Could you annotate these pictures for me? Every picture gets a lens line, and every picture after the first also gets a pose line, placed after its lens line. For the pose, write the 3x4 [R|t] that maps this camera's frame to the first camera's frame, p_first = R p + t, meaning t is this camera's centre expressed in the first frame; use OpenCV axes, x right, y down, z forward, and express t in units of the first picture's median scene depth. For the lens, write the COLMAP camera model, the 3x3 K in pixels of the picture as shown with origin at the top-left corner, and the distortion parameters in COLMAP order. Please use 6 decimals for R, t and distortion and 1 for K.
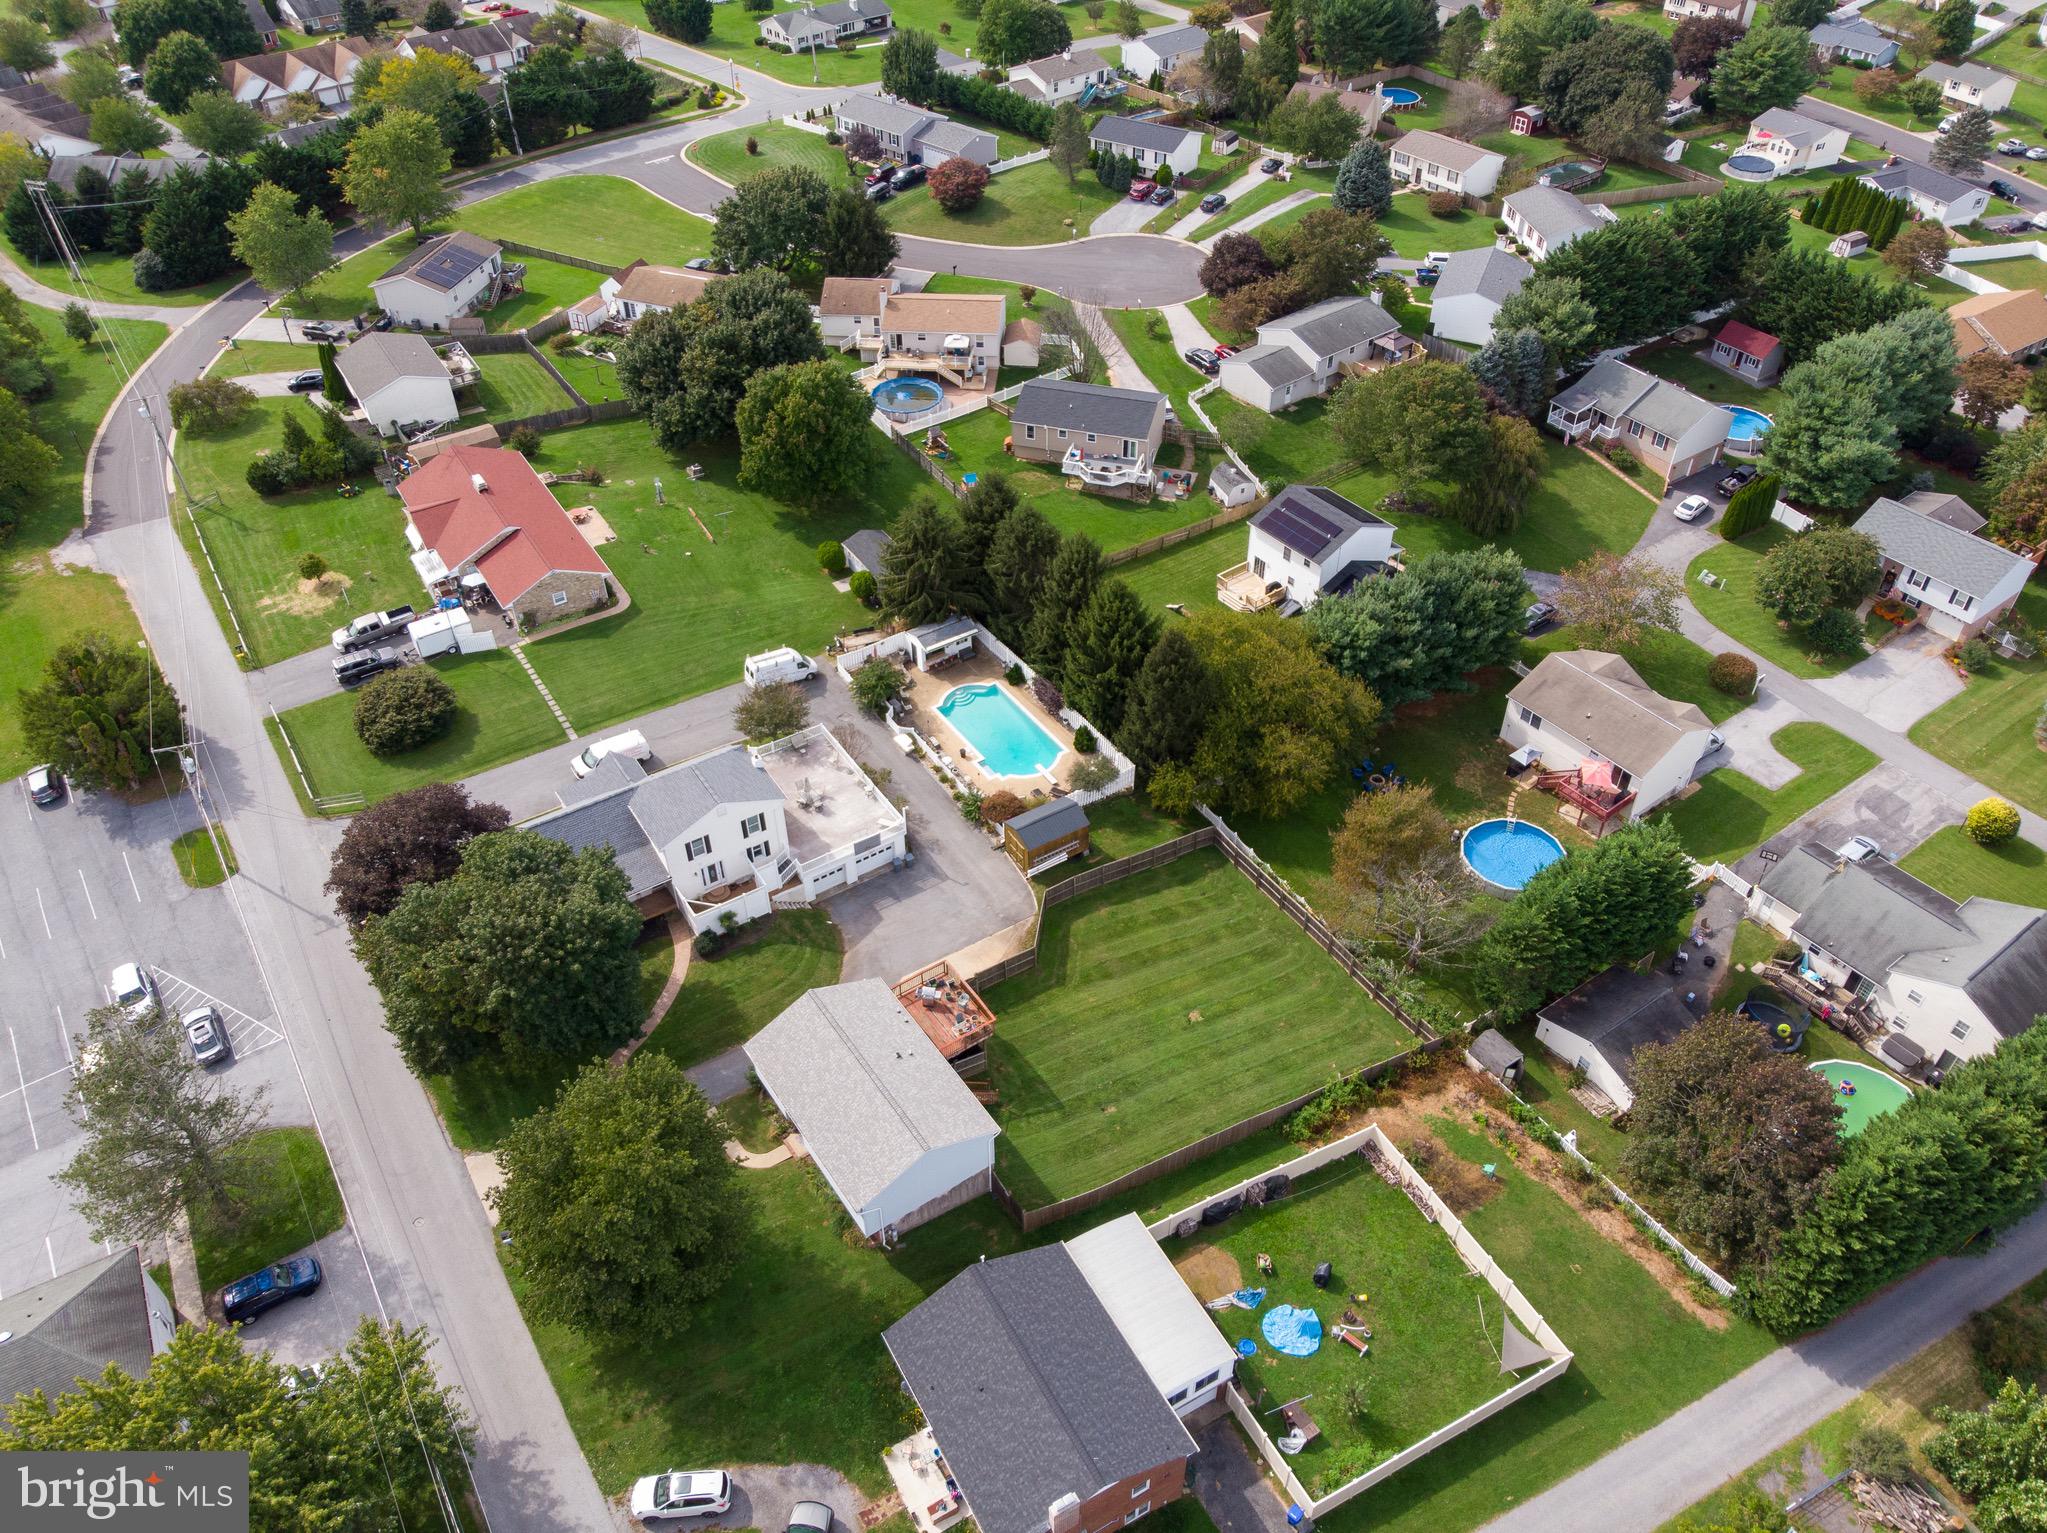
lens RADIAL K [[1504.0, 0, 1023.8], [0, 1504.0, 795.6], [0, 0, 1]] dist [-0.007840, 0.009953]
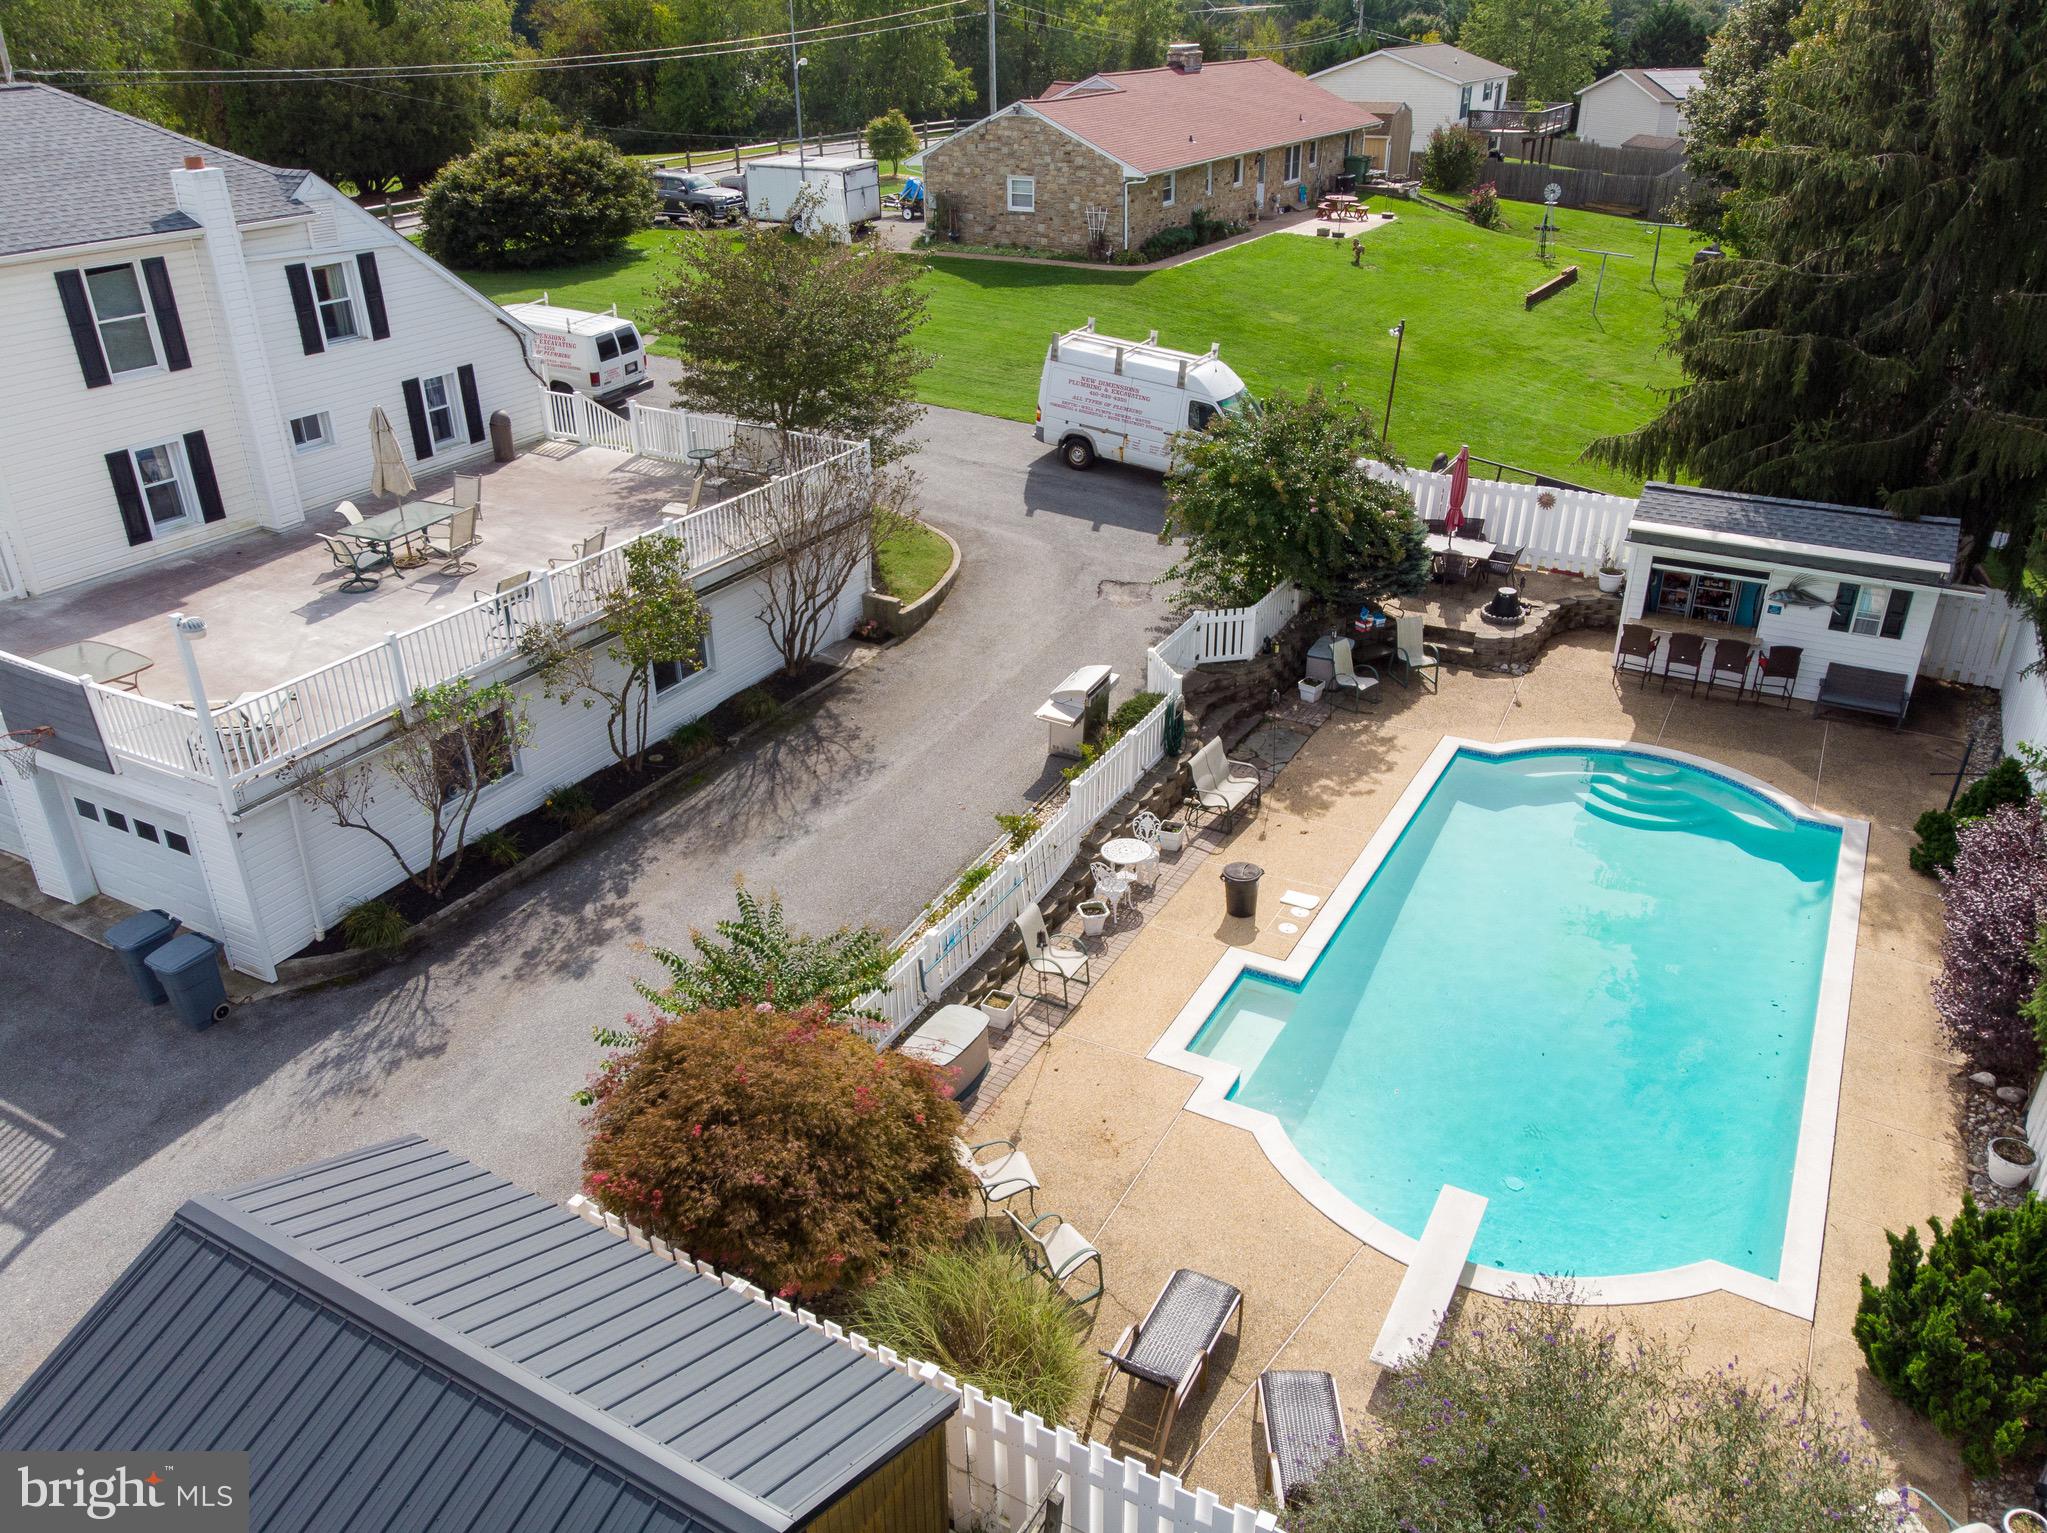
lens RADIAL K [[1521.5, 0, 1025.3], [0, 1521.5, 775.1], [0, 0, 1]] dist [-0.012406, 0.017451]
pose [[0.473092, 0.411153, -0.779190, 0.071579], [-0.590840, 0.804120, 0.065574, -0.032874], [0.653523, 0.429354, 0.623348, 0.800863]]
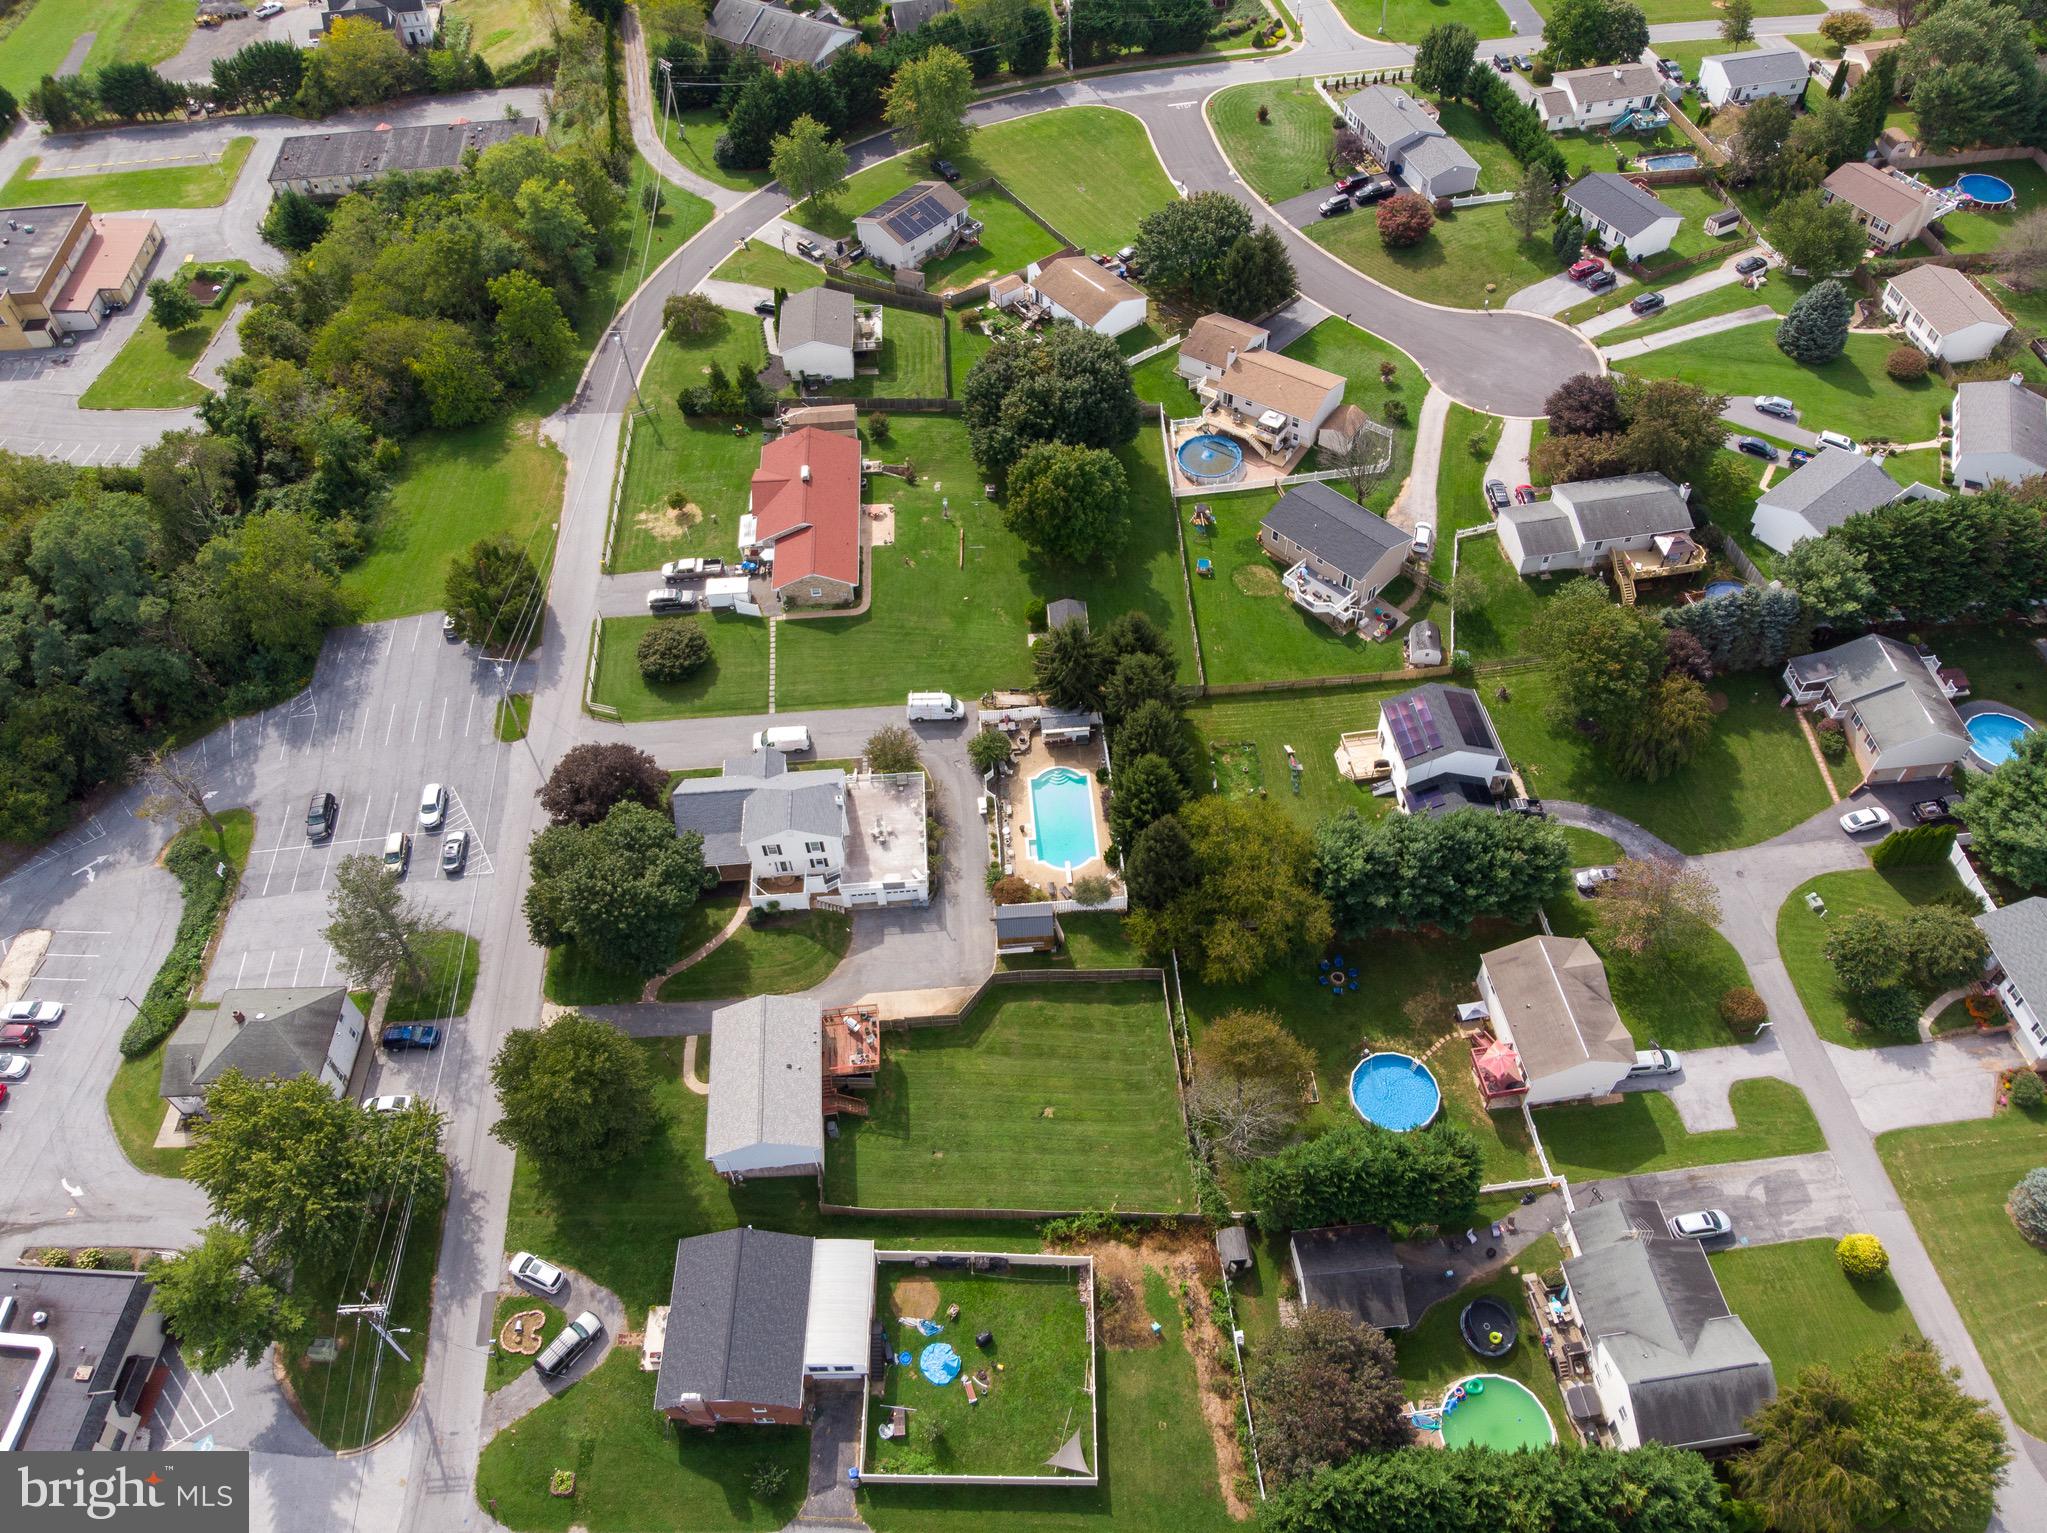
lens RADIAL K [[1526.7, 0, 1024.7], [0, 1526.7, 773.1], [0, 0, 1]] dist [-0.011518, 0.019270]
pose [[0.873353, 0.366061, -0.321330, 0.328113], [-0.308046, 0.926110, 0.217781, -0.324240], [0.377308, -0.091215, 0.921585, -0.163117]]
